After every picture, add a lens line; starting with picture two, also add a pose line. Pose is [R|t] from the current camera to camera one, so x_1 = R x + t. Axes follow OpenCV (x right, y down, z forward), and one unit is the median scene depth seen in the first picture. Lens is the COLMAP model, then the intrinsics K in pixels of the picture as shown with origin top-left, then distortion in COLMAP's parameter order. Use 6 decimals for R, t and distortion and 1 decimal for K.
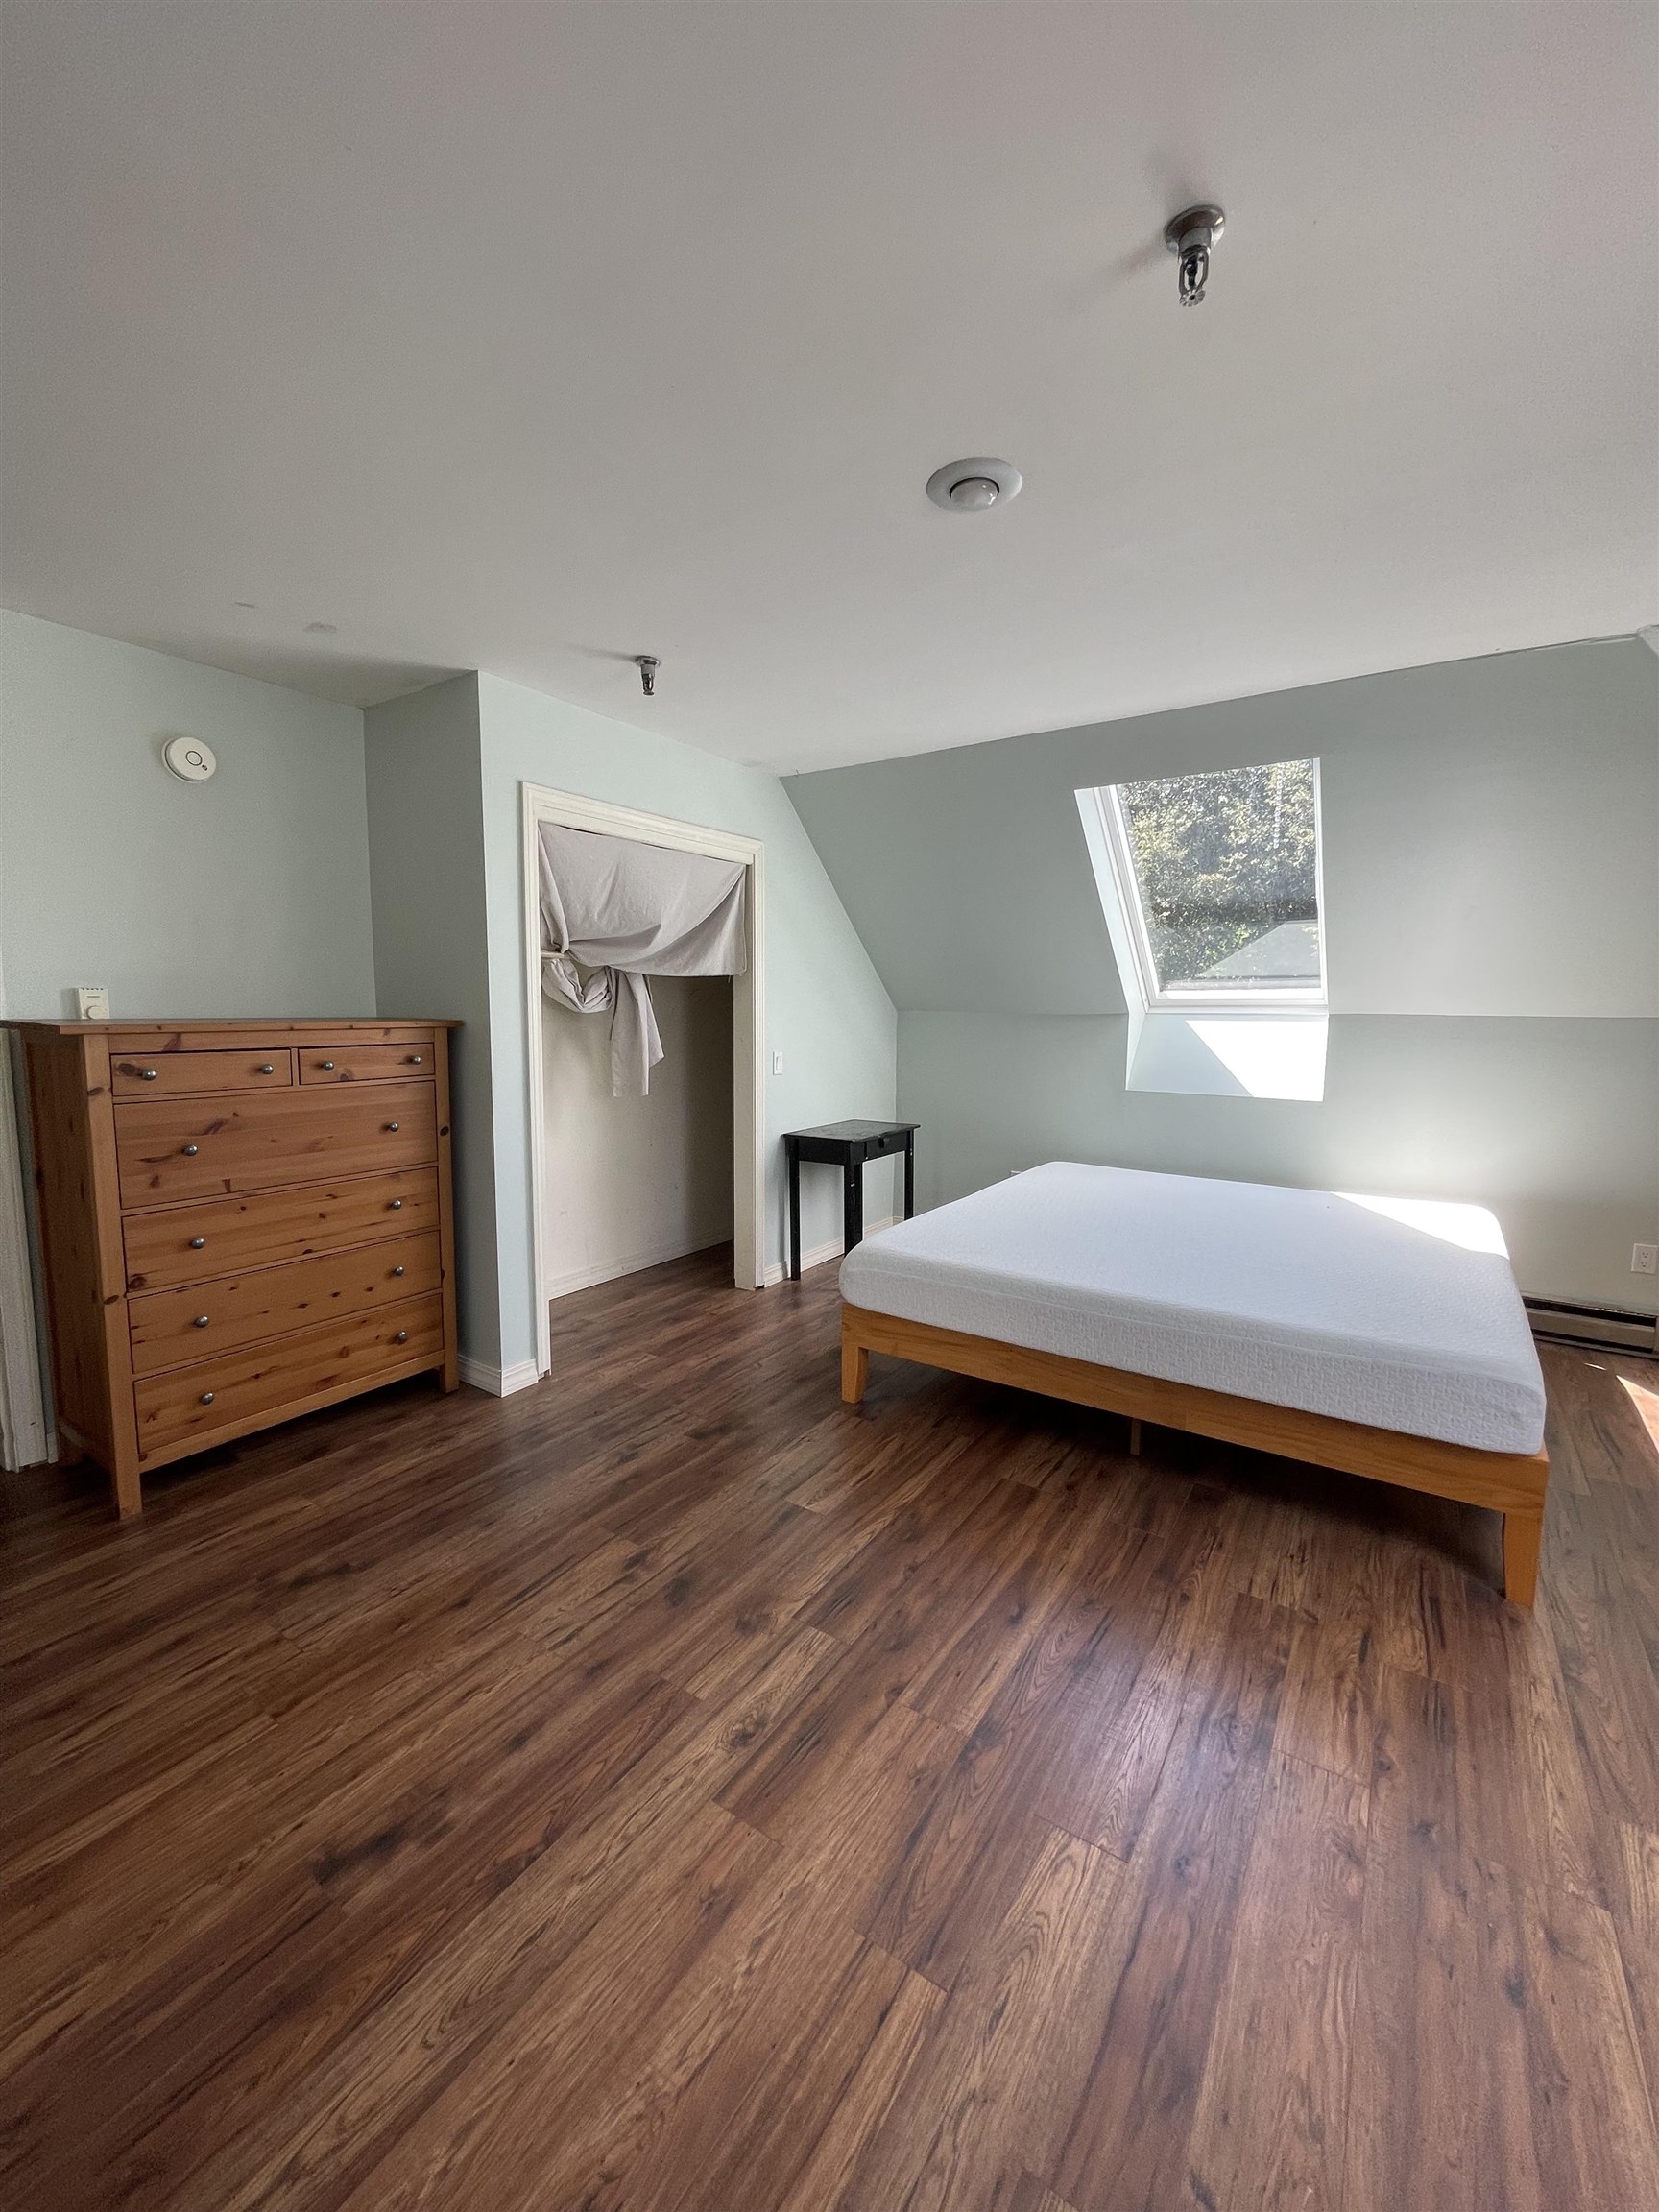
lens RADIAL K [[896.3, 0, 825.3], [0, 896.3, 1110.9], [0, 0, 1]] dist [-0.004901, 0.000255]
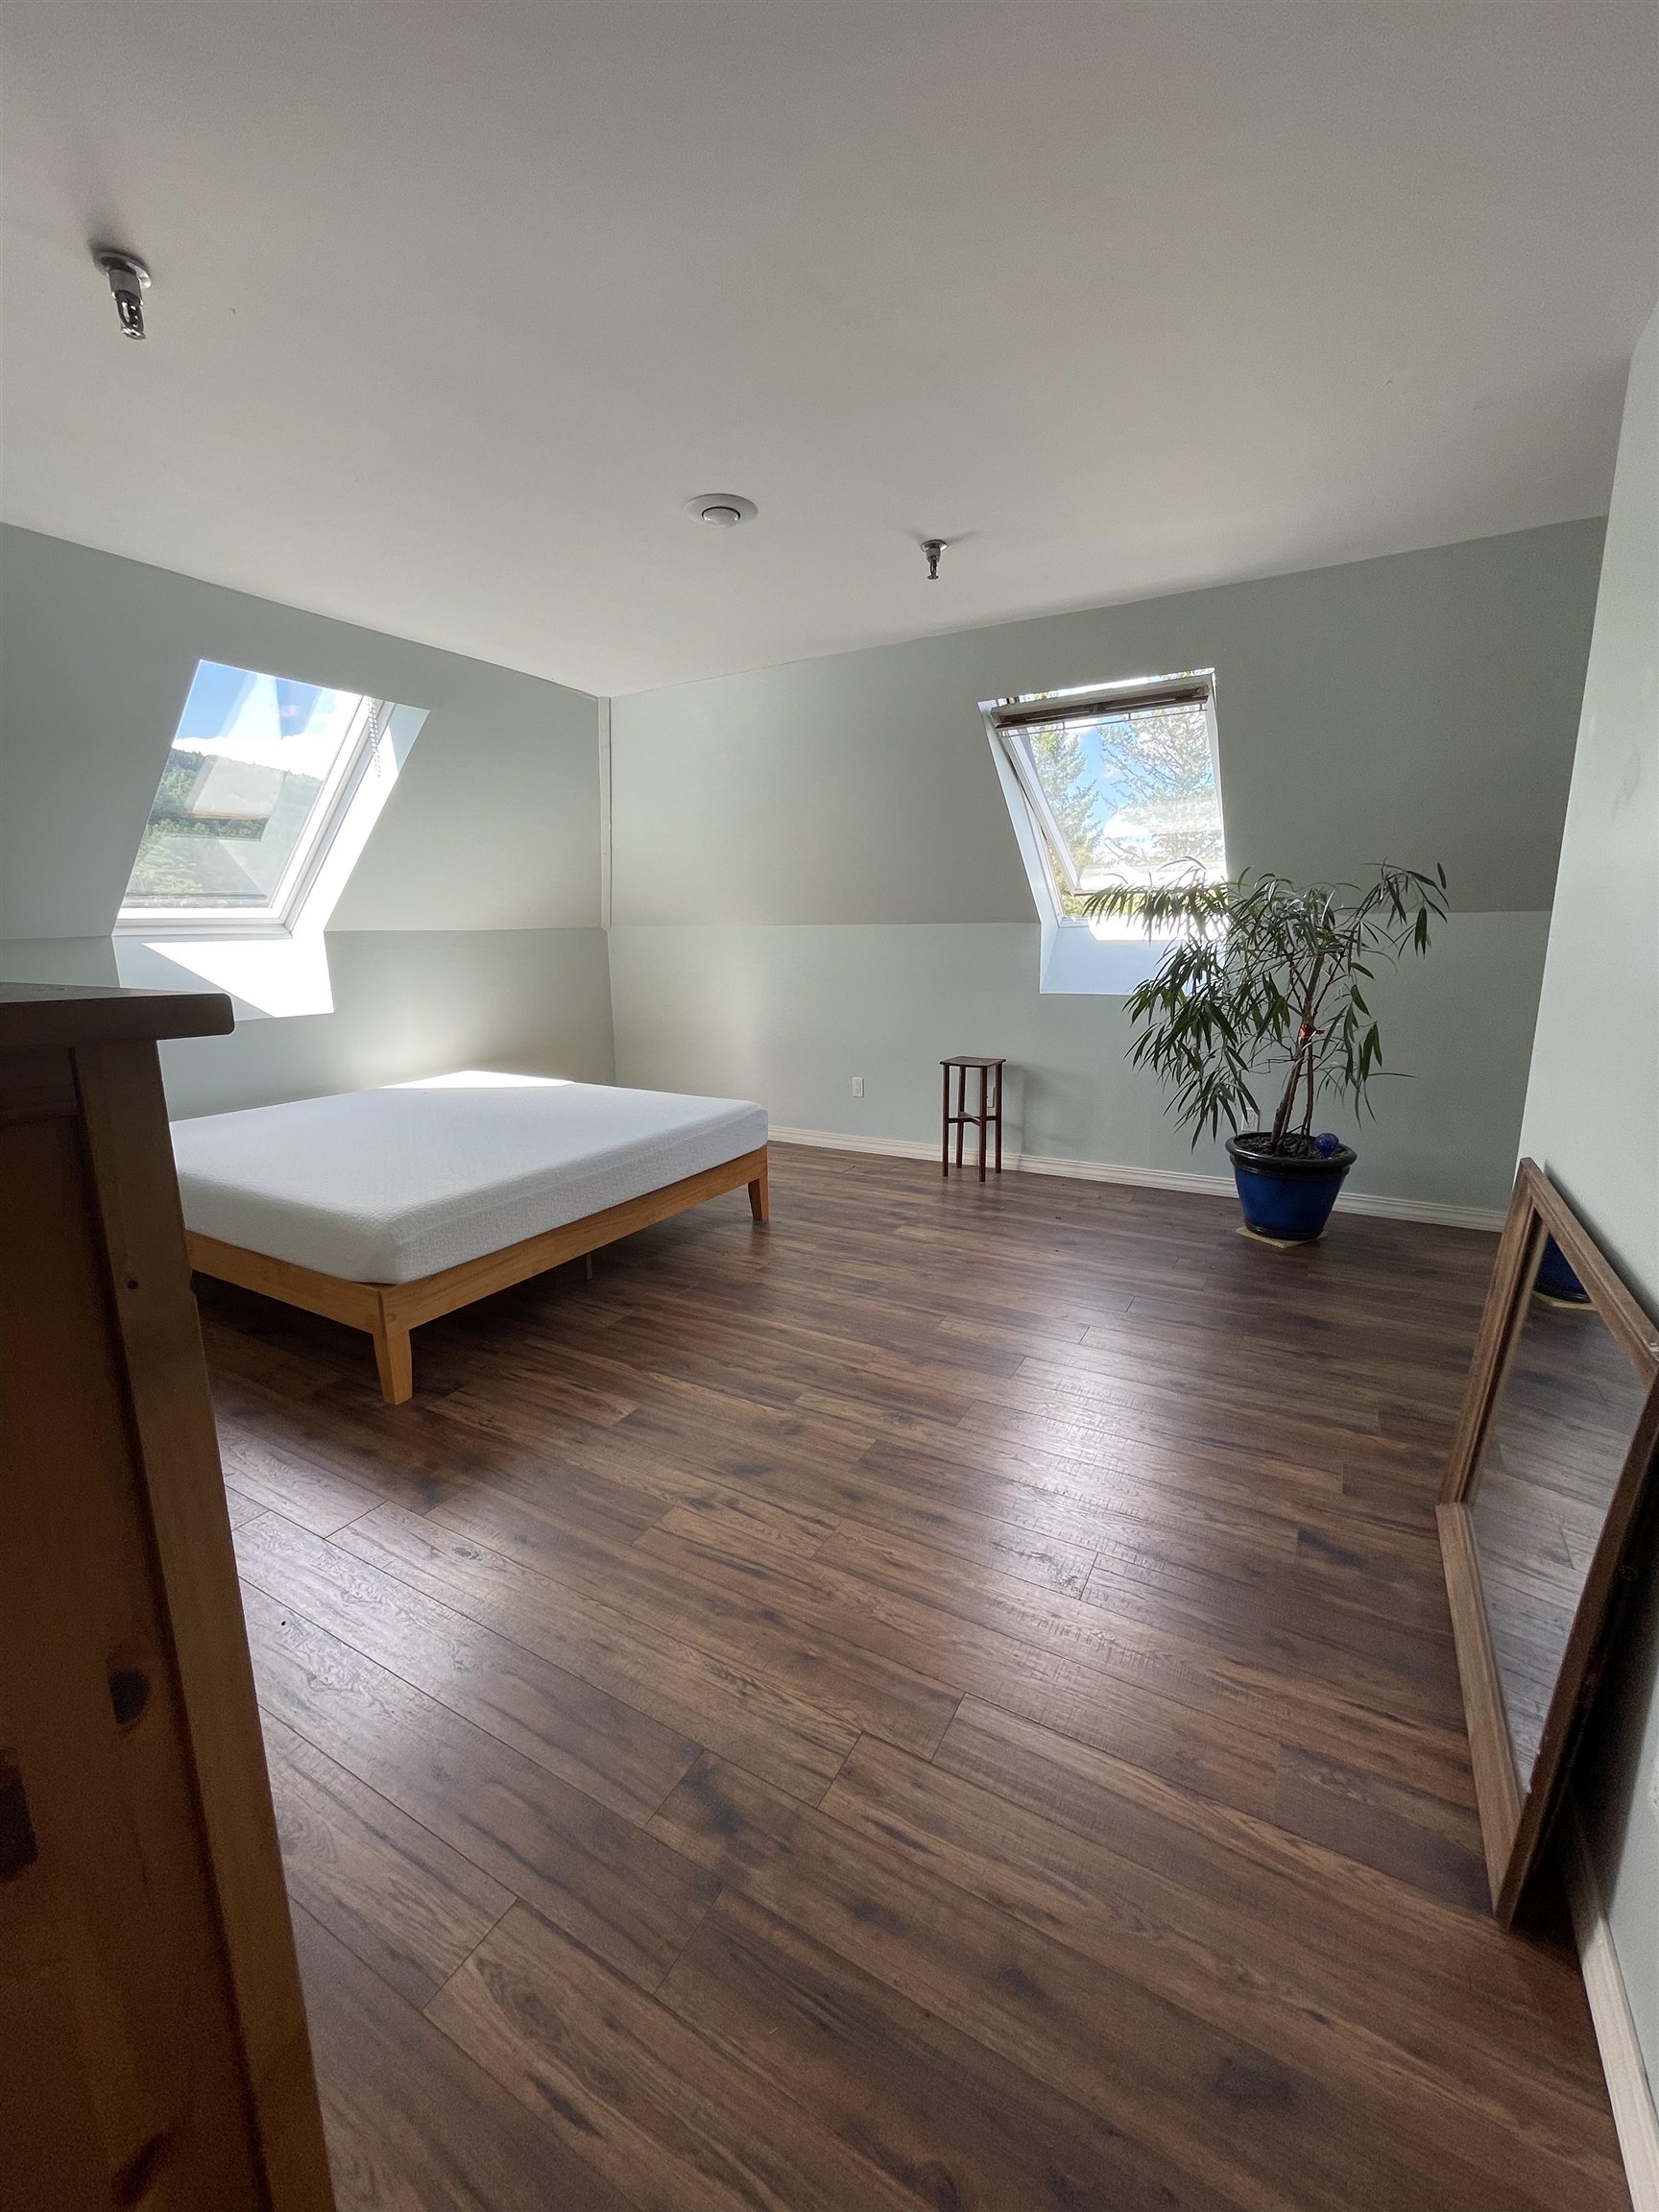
lens RADIAL K [[896.3, 0, 826.3], [0, 896.3, 1118.7], [0, 0, 1]] dist [-0.004901, 0.000255]
pose [[-0.075406, -0.215472, 0.973594, -1.030926], [0.127127, 0.966329, 0.223710, -0.093350], [-0.989016, 0.140639, -0.045475, 0.819949]]
